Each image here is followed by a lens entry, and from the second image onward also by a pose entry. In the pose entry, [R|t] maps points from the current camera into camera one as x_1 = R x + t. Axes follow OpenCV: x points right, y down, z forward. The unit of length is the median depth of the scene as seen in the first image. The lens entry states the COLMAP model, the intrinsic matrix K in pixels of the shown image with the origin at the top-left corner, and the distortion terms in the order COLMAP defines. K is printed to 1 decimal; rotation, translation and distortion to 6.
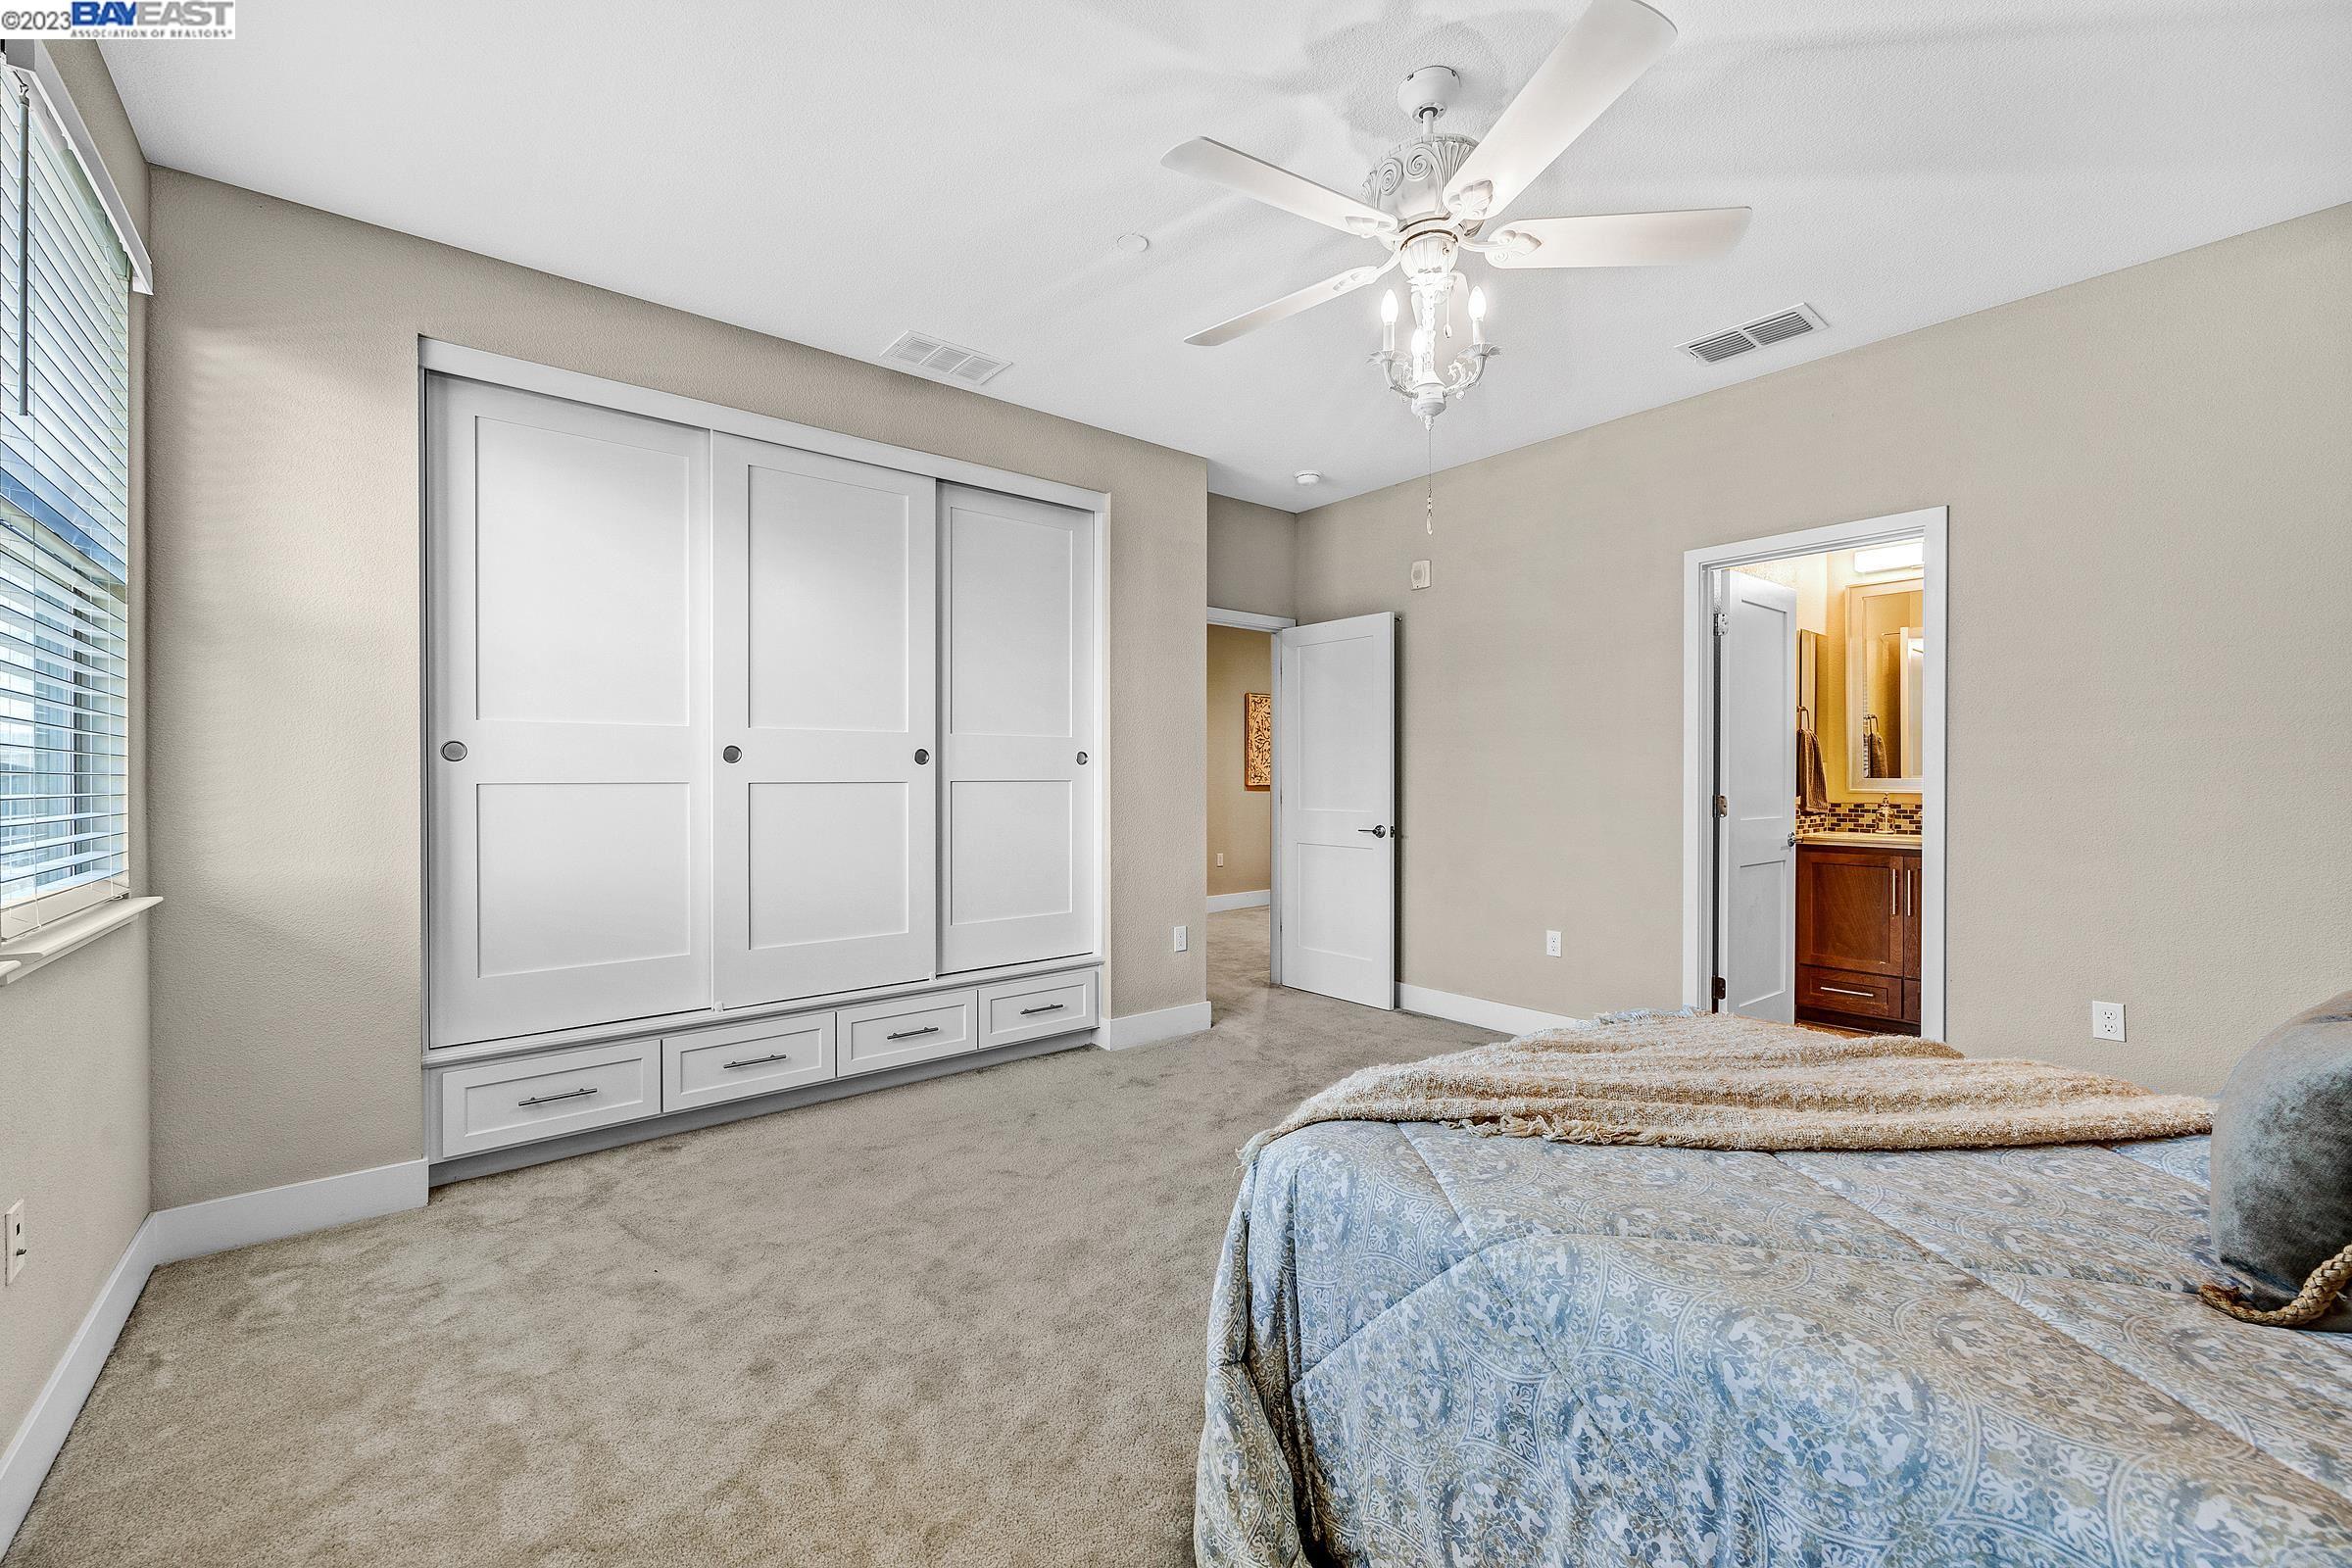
lens RADIAL K [[941.0, 0, 1180.0], [0, 941.0, 783.6], [0, 0, 1]] dist [0.000153, -0.000514]
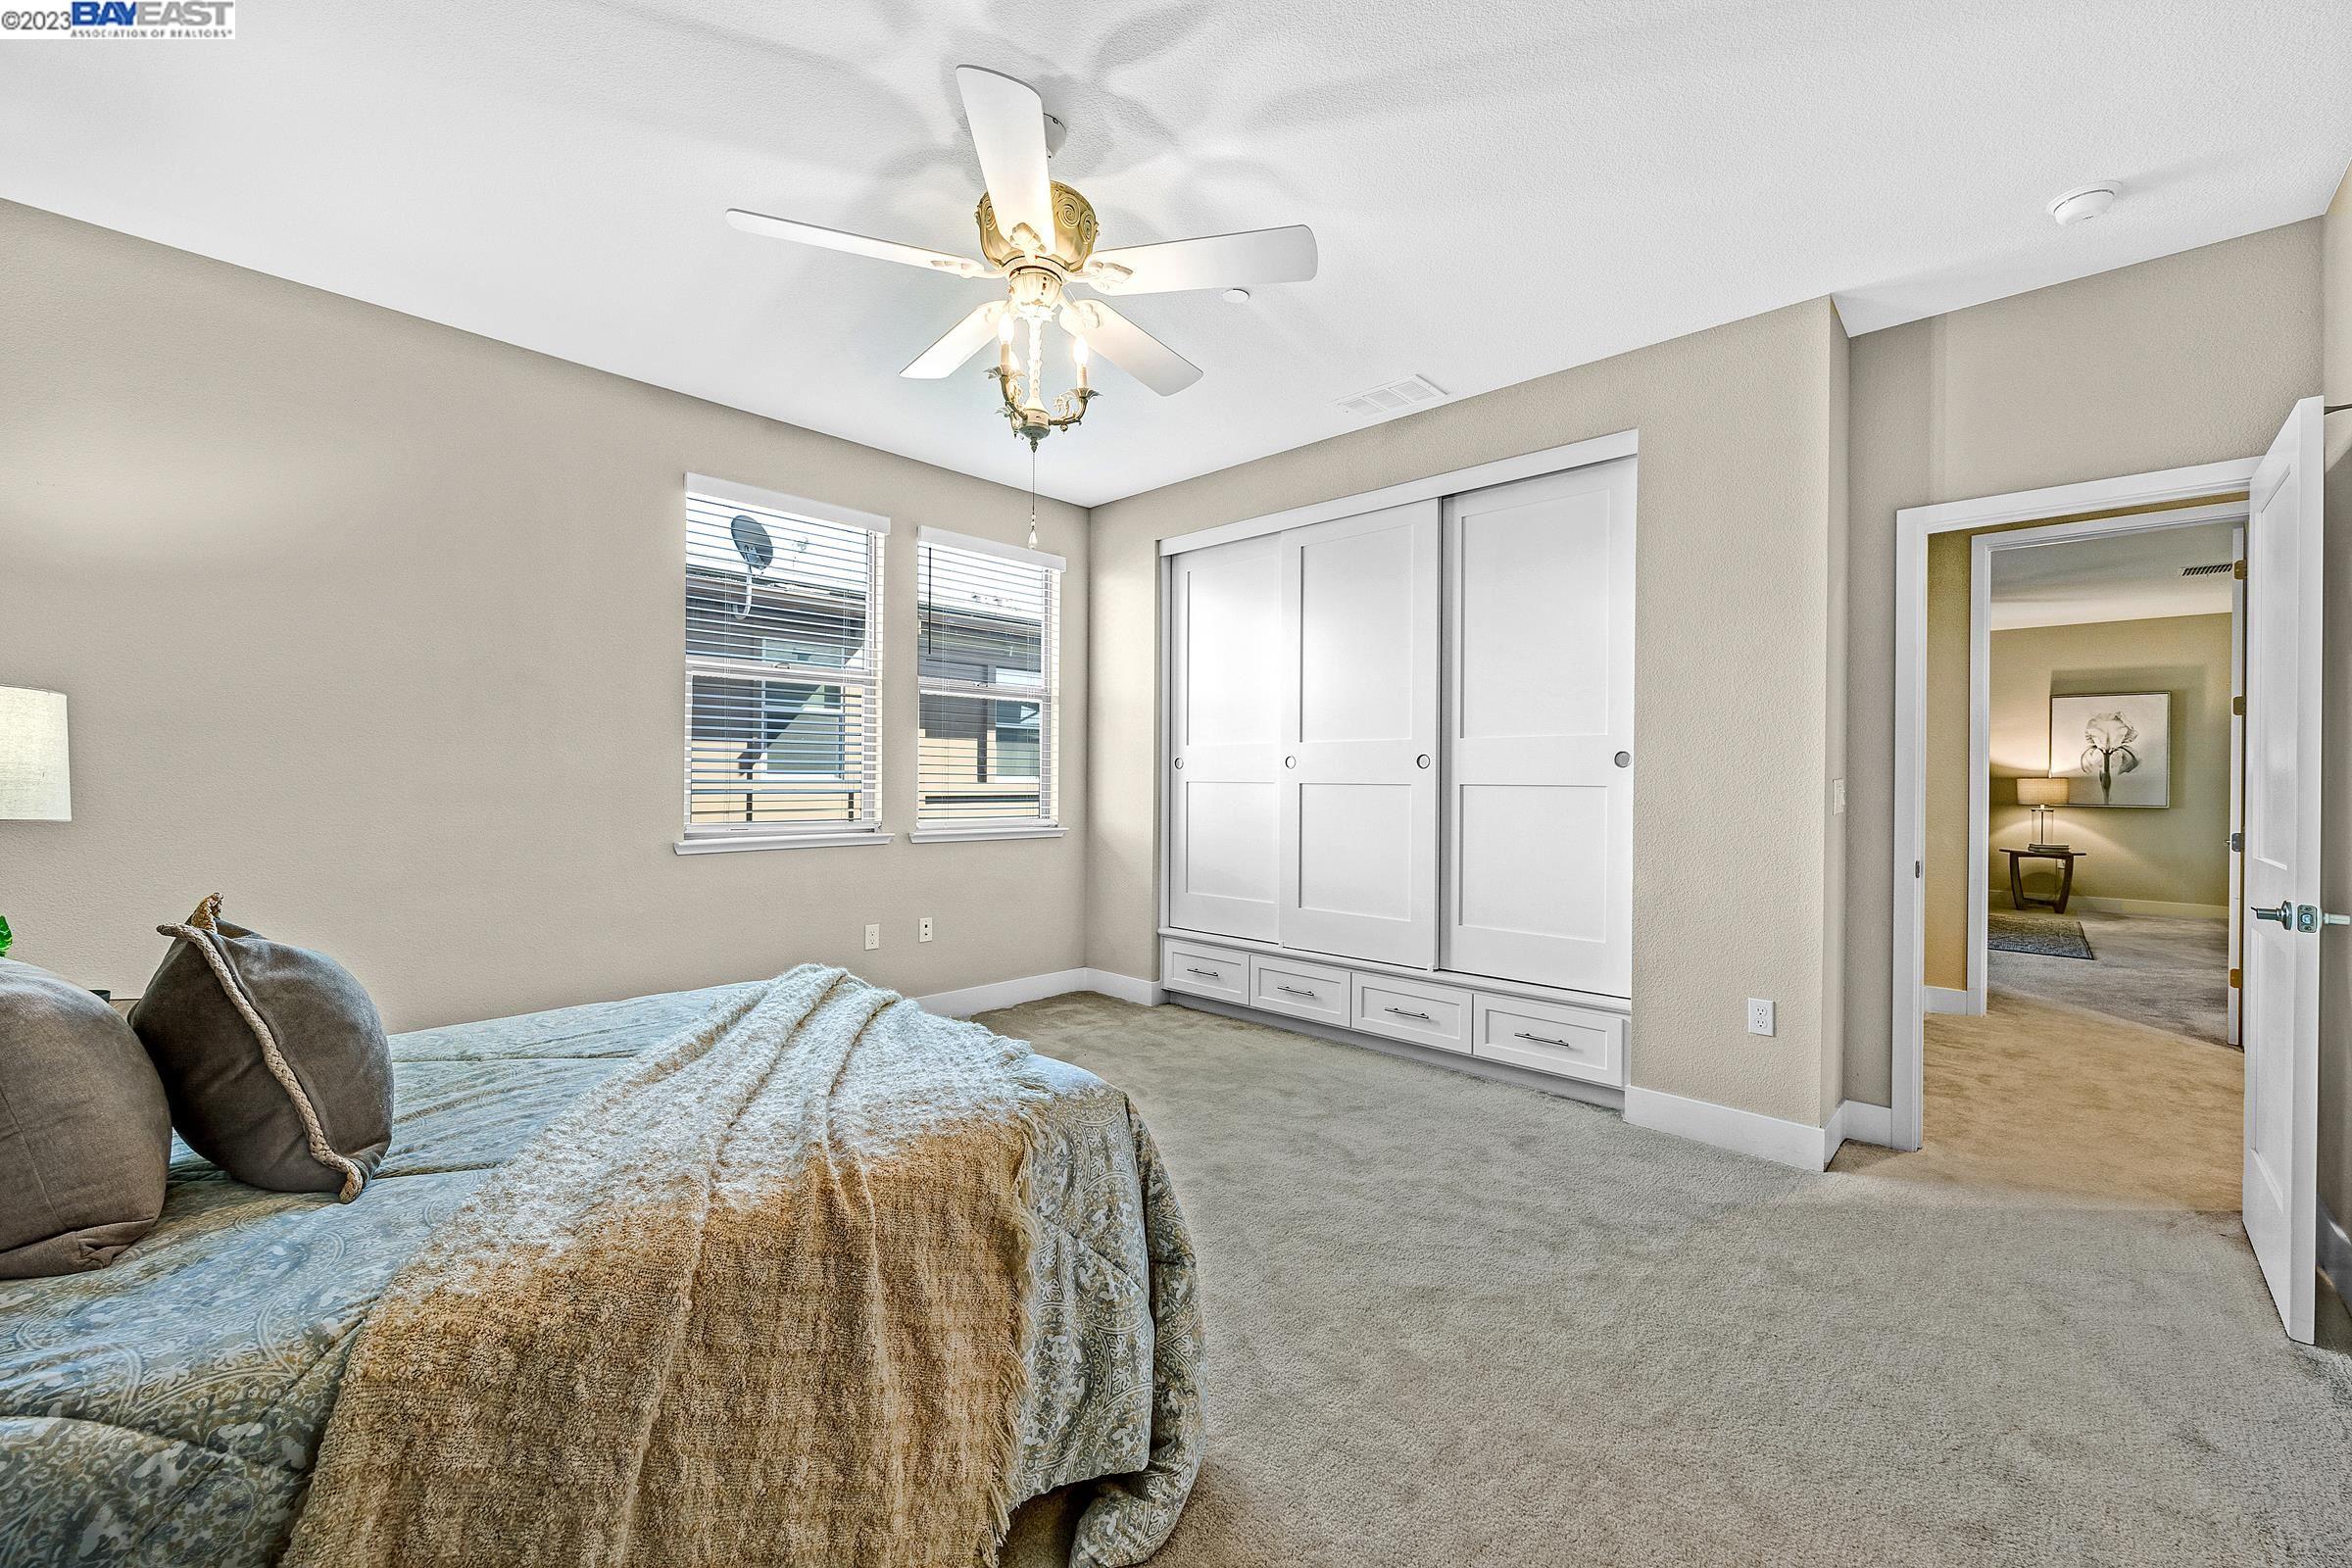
lens RADIAL K [[941.0, 0, 1174.0], [0, 941.0, 780.0], [0, 0, 1]] dist [0.000153, -0.000514]
pose [[0.126047, 0.007861, -0.991993, 0.810749], [-0.011374, 0.999914, 0.006479, -0.011923], [0.991959, 0.010466, 0.126126, 0.621410]]
